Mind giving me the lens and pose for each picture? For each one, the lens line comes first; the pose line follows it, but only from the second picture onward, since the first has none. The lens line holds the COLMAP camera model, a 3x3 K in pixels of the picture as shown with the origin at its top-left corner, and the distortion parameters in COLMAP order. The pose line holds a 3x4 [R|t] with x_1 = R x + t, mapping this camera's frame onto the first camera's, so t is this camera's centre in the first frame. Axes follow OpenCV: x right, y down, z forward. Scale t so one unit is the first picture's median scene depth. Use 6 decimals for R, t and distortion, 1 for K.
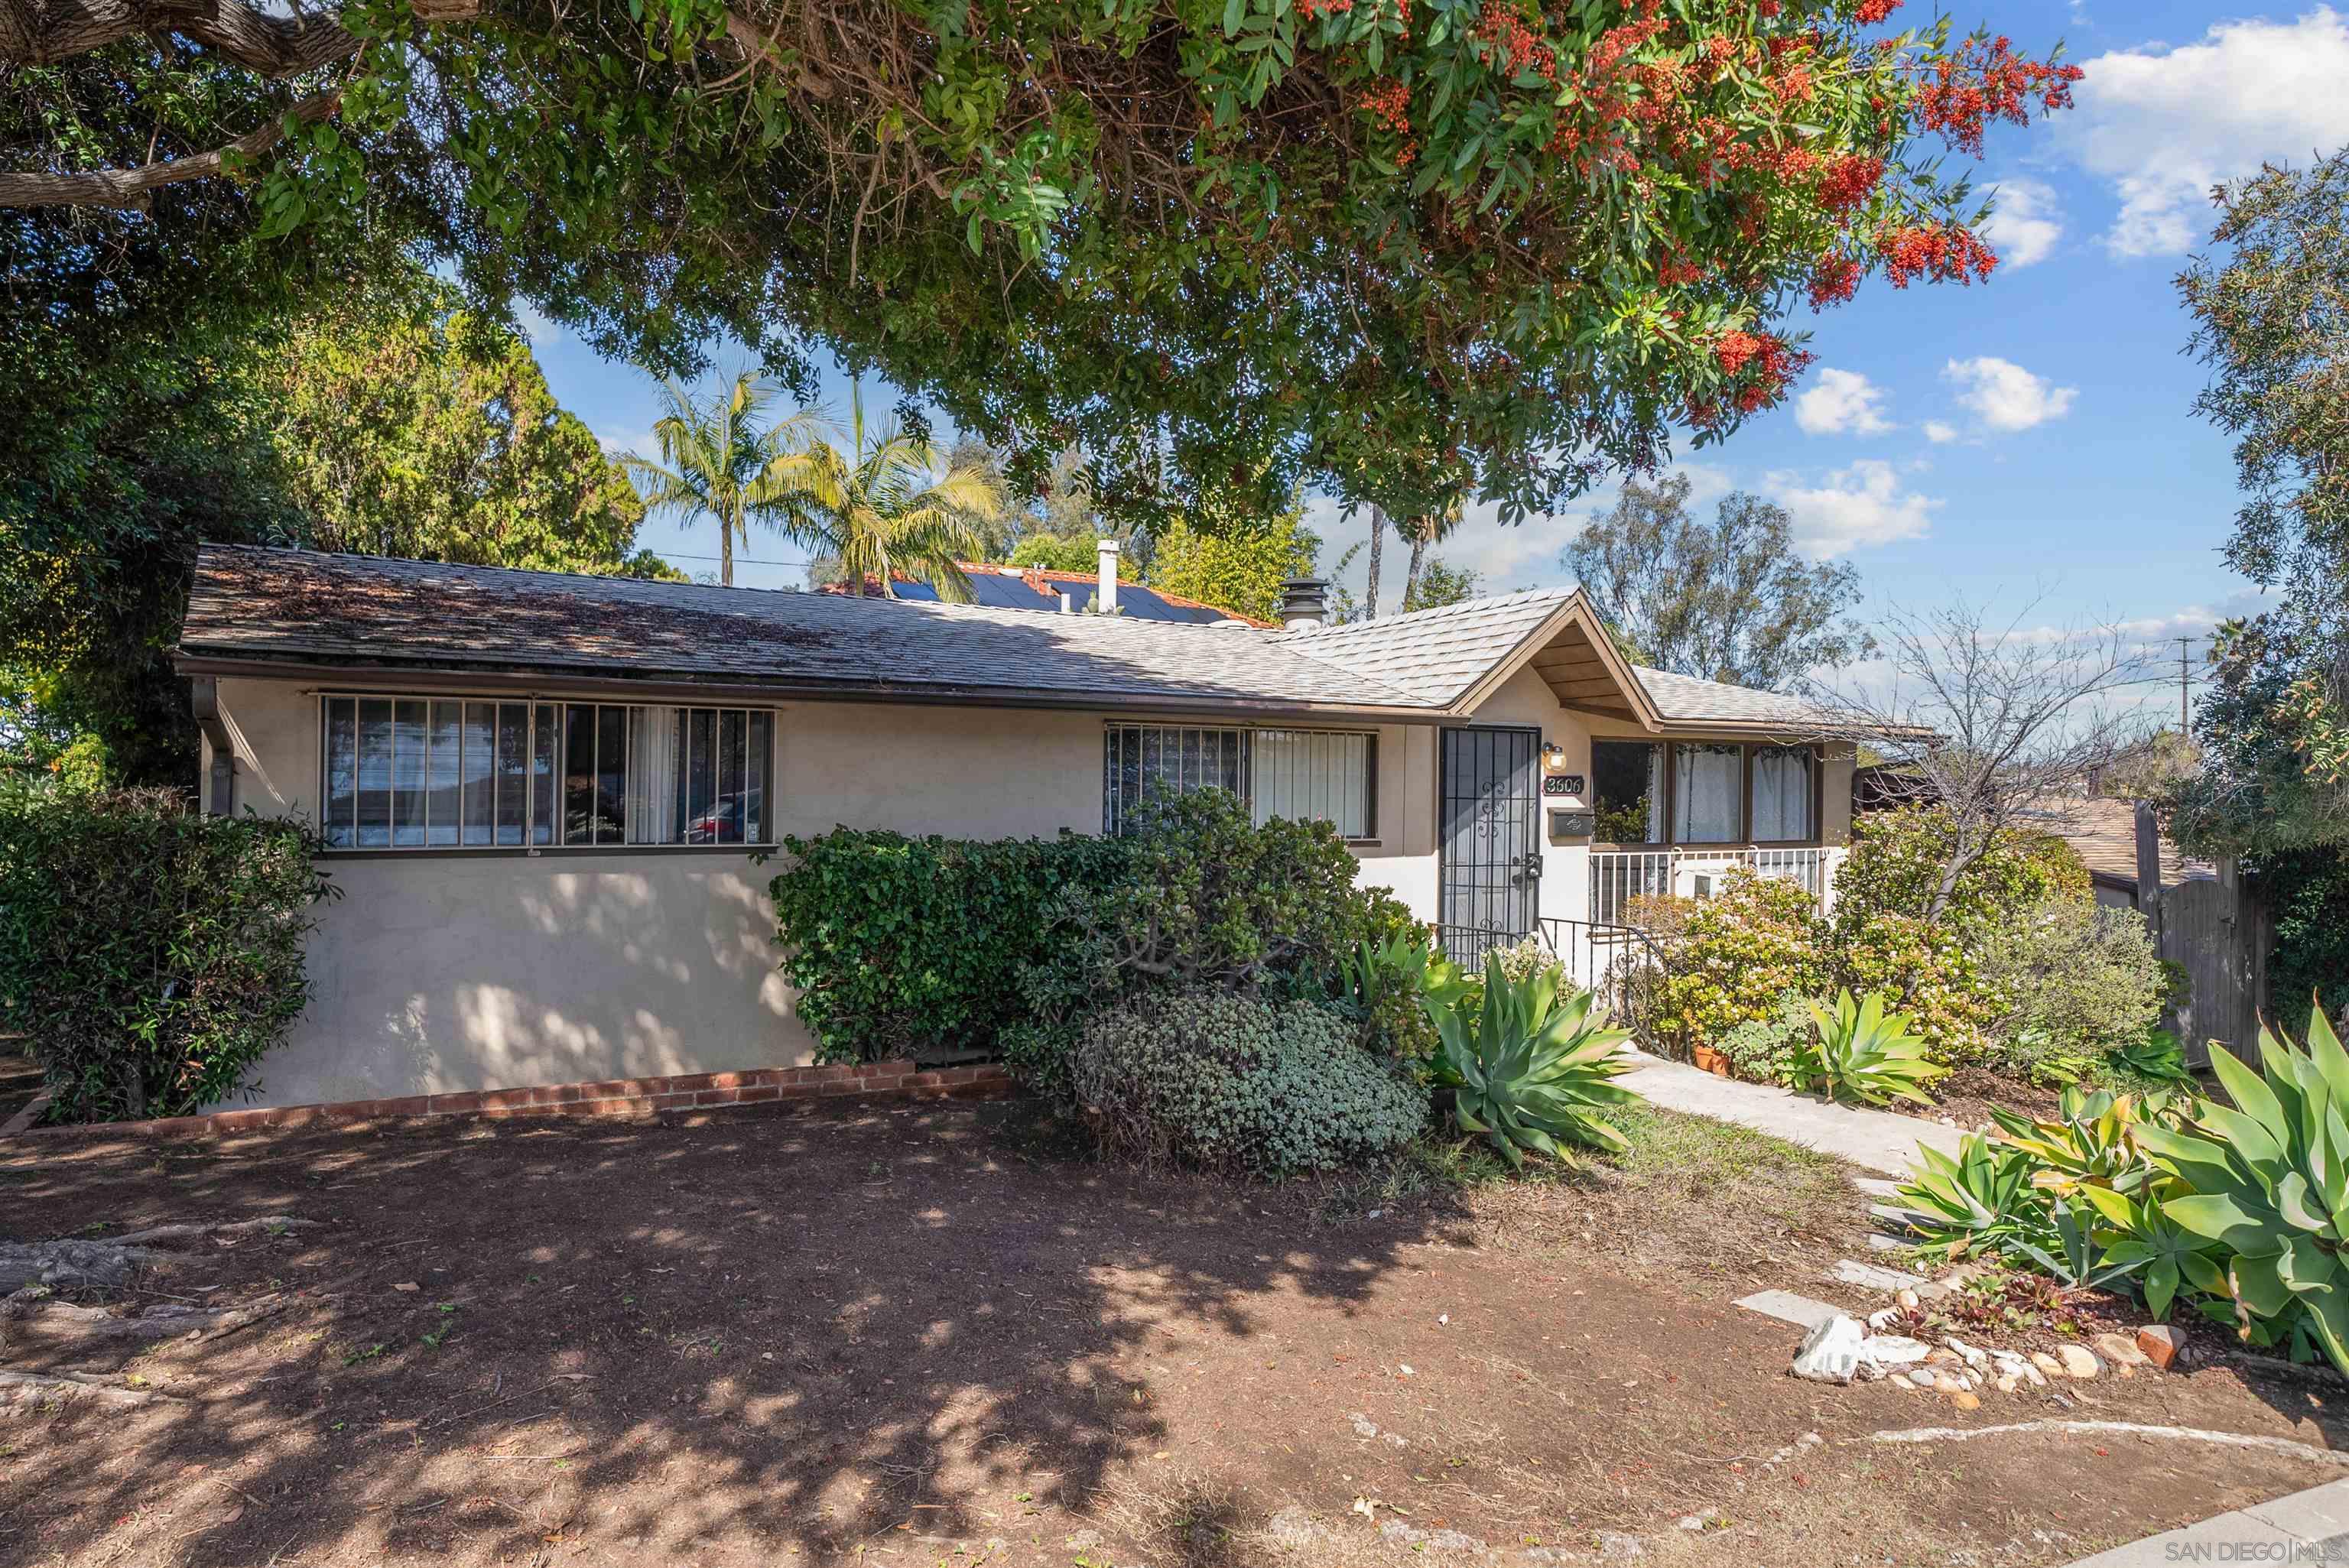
lens RADIAL K [[1366.3, 0, 1174.5], [0, 1366.3, 784.0], [0, 0, 1]] dist [0.000849, -0.000044]
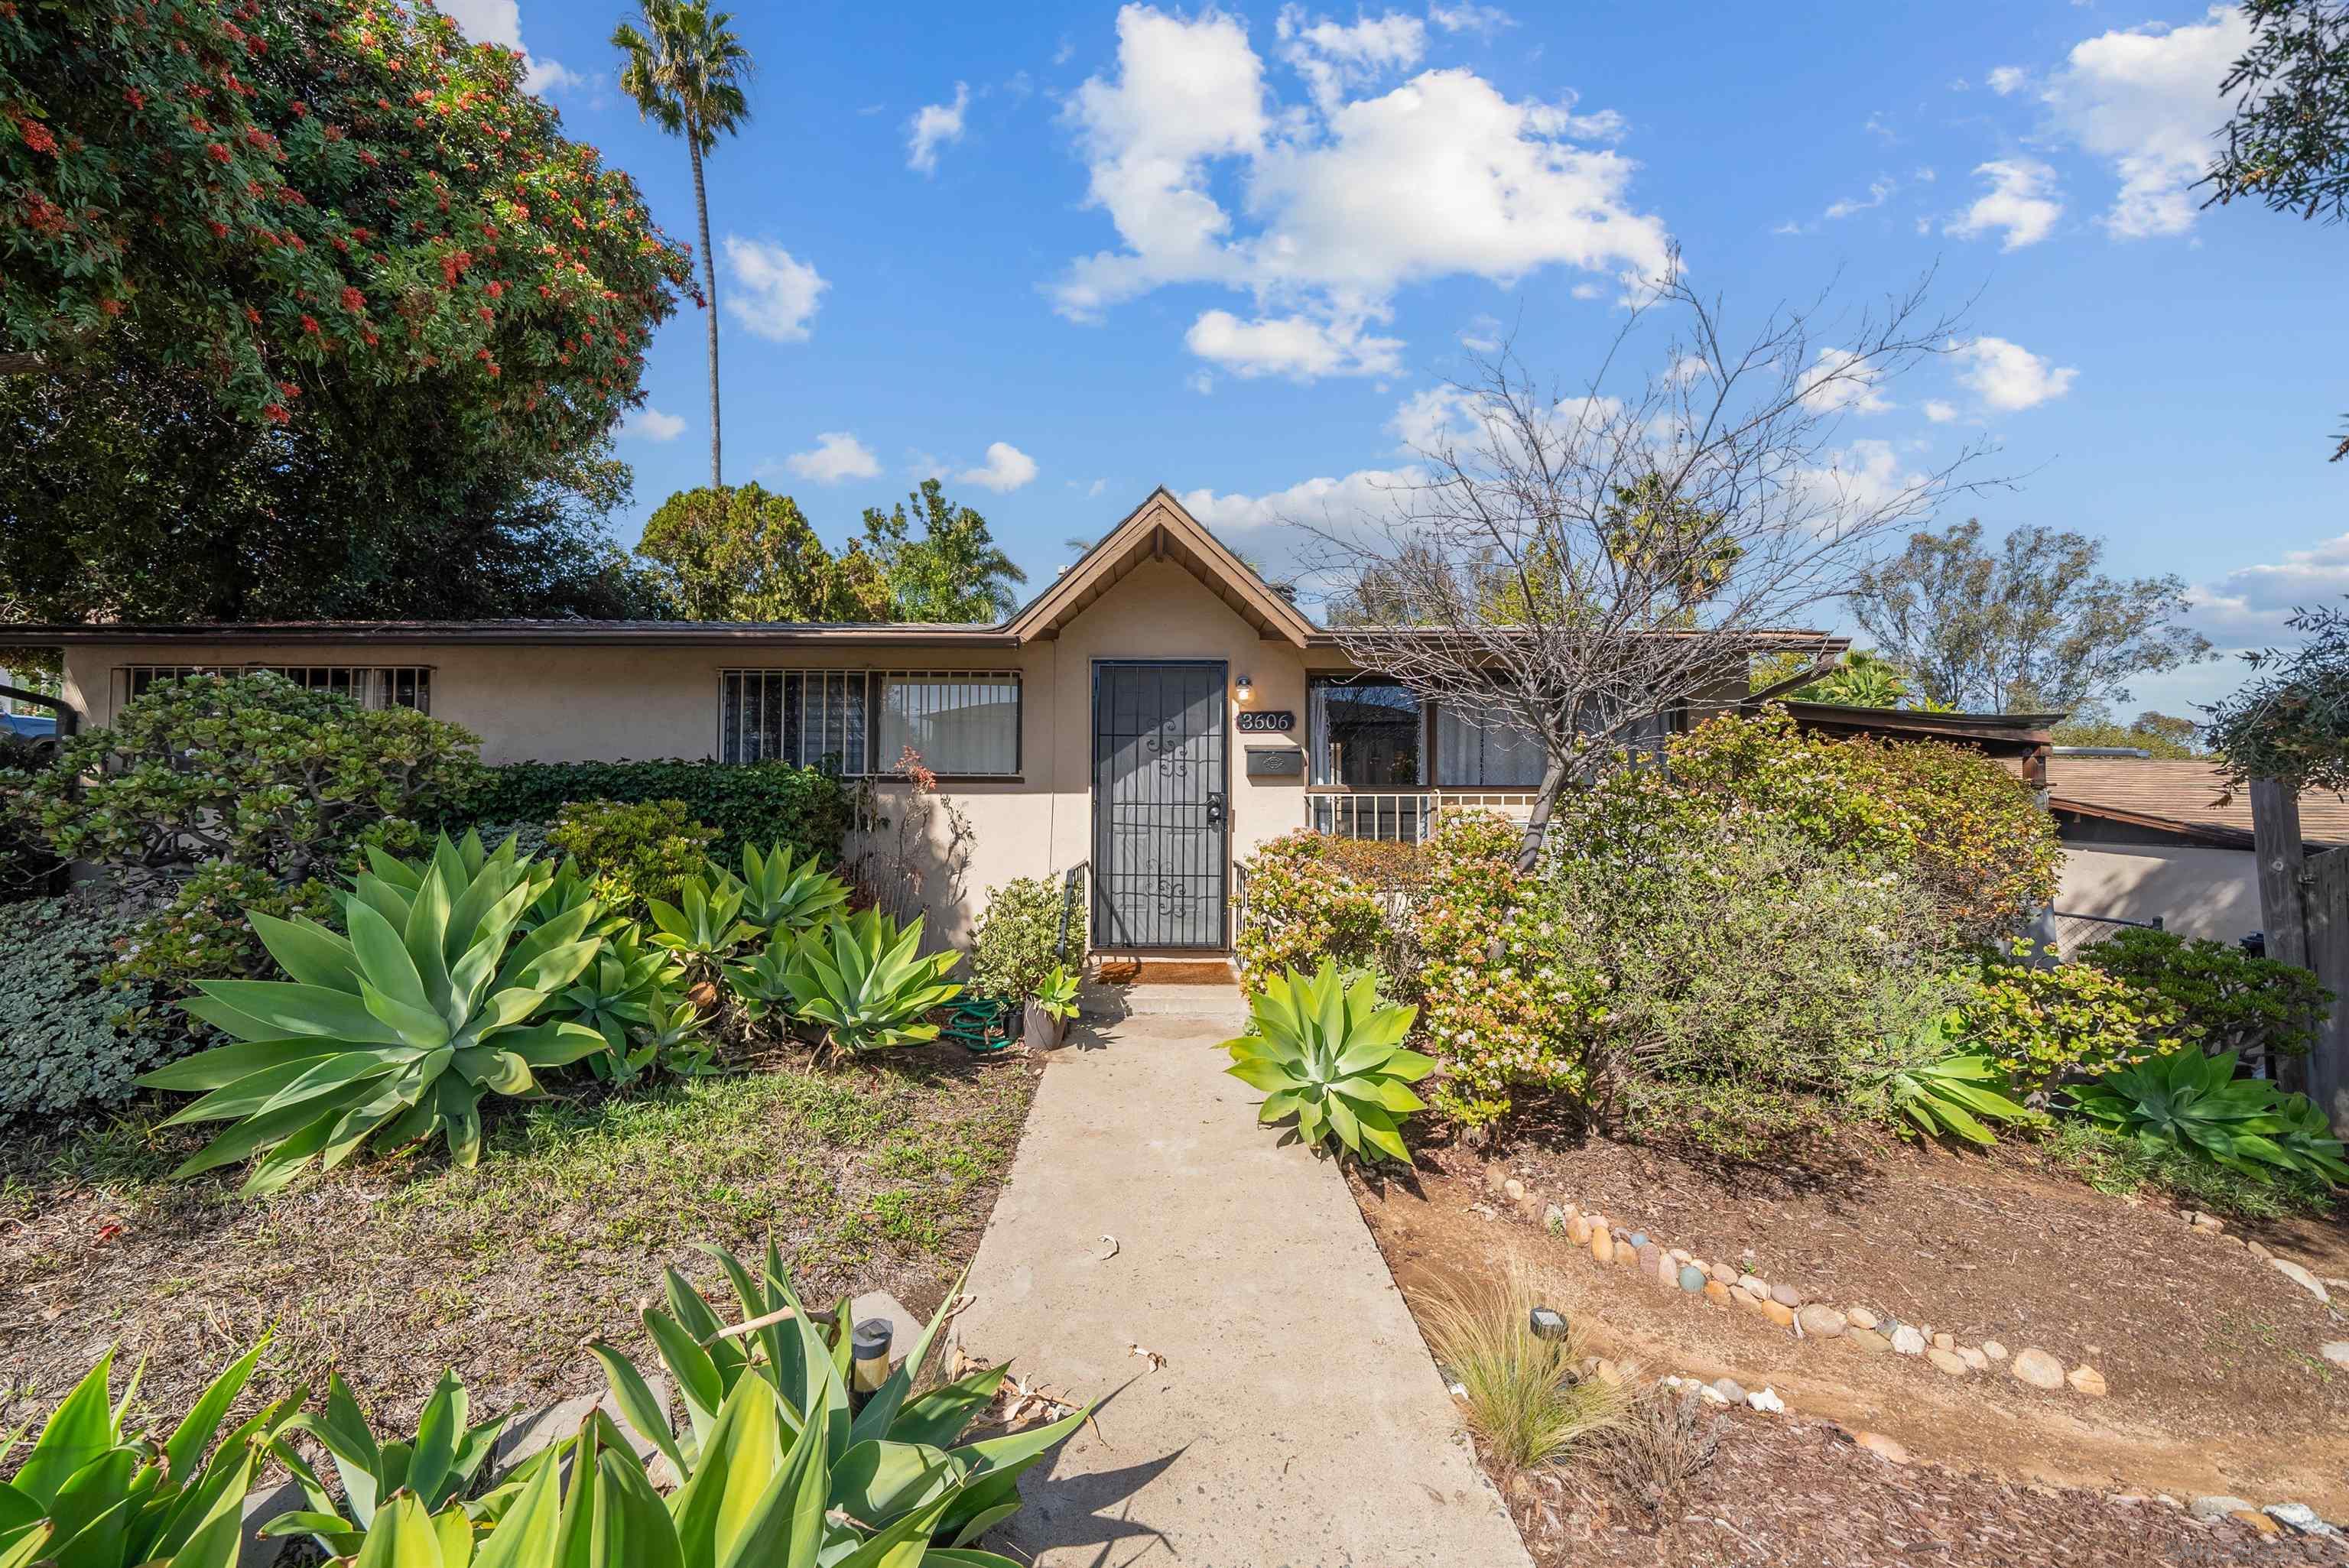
lens RADIAL K [[801.3, 0, 1166.4], [0, 801.3, 778.6], [0, 0, 1]] dist [-0.006801, -0.000073]
pose [[0.881505, -0.019257, -0.471782, 0.482996], [0.005986, 0.999544, -0.029613, 0.055988], [0.472137, 0.023280, 0.881218, 0.483304]]
